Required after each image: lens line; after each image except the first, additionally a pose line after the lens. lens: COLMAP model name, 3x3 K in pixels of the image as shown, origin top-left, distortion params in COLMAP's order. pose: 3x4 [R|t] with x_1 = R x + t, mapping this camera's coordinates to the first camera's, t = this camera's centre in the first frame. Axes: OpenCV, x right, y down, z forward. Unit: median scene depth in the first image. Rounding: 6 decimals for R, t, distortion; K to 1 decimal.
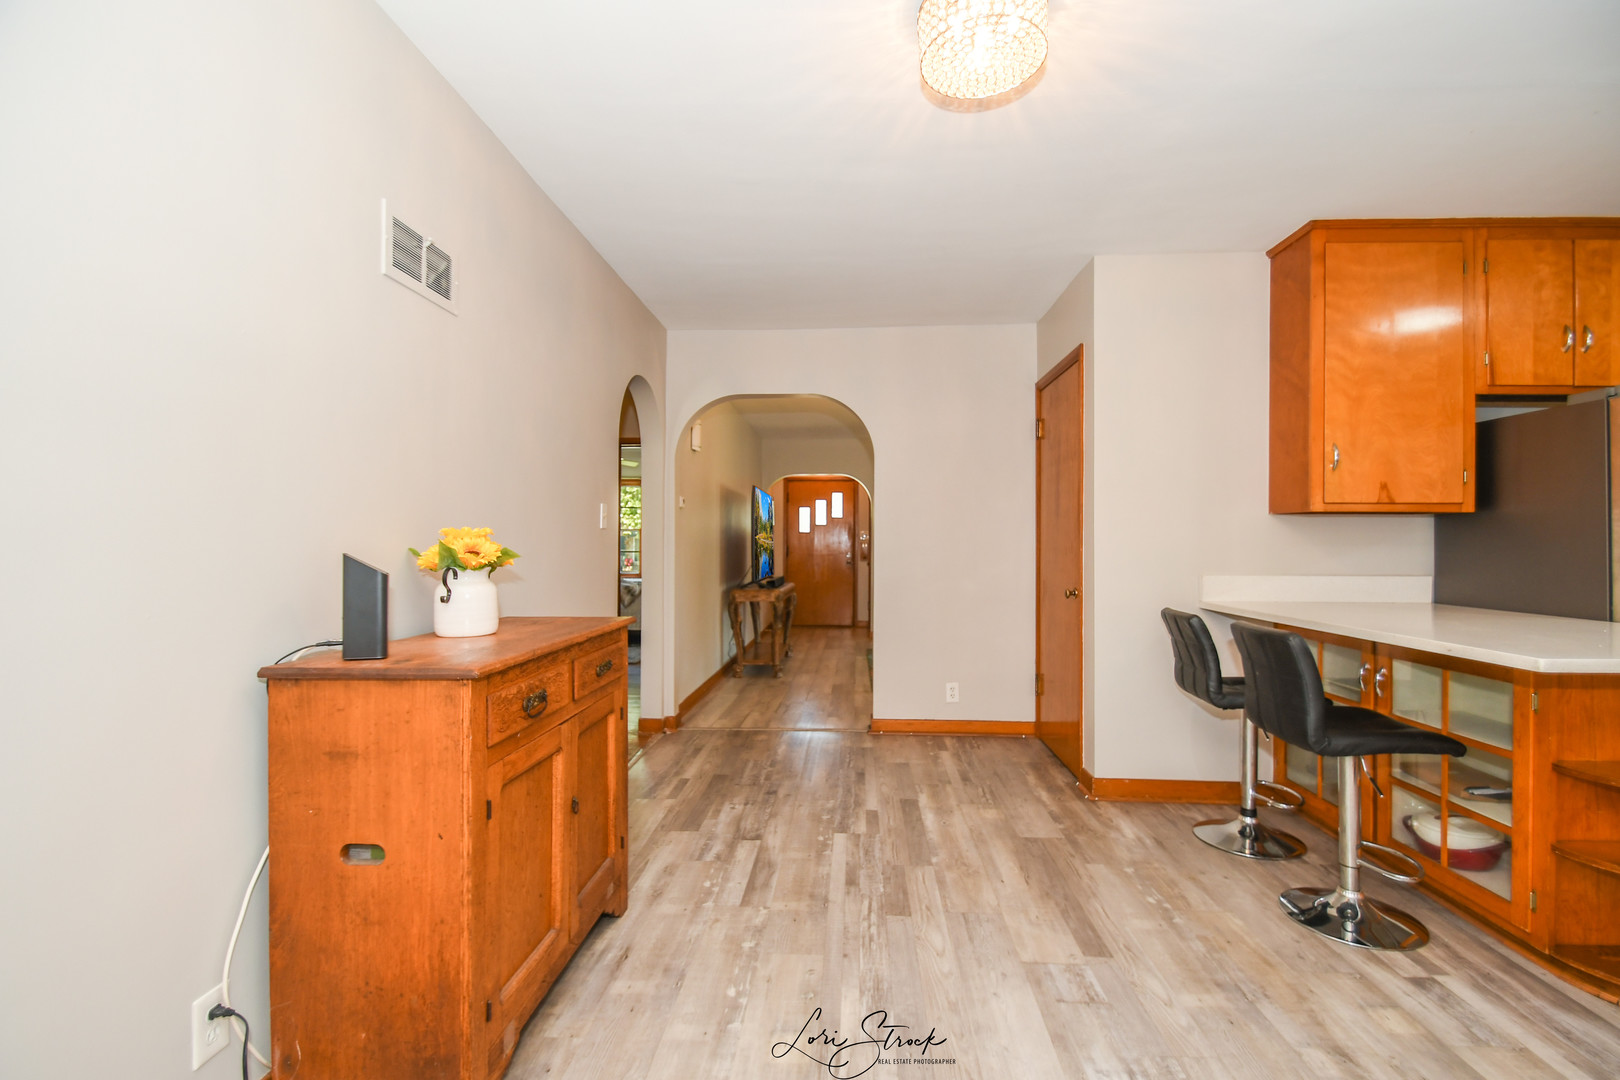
lens RADIAL K [[720.1, 0, 810.9], [0, 720.1, 542.6], [0, 0, 1]] dist [0.000766, -0.007323]
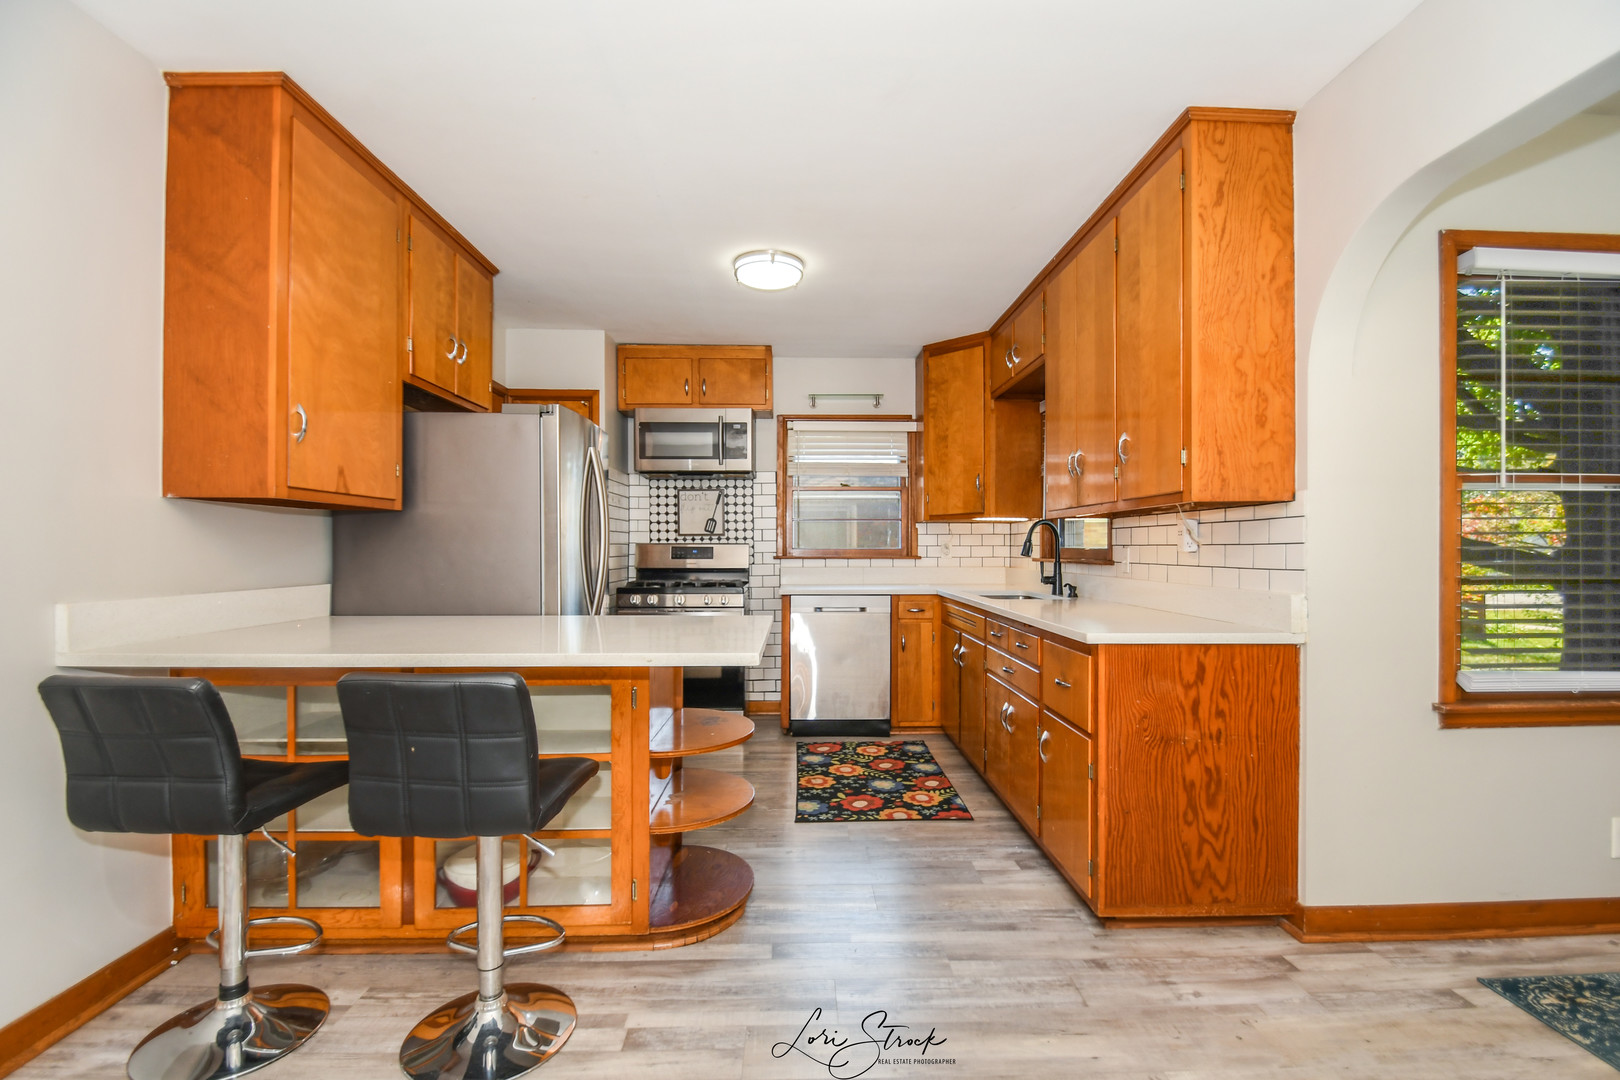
lens RADIAL K [[720.1, 0, 806.7], [0, 720.1, 548.5], [0, 0, 1]] dist [0.000766, -0.007323]
pose [[-0.088837, -0.000926, 0.996046, -0.030028], [-0.003090, 0.999995, 0.000654, 0.003990], [-0.996041, -0.003020, -0.088840, 0.560780]]
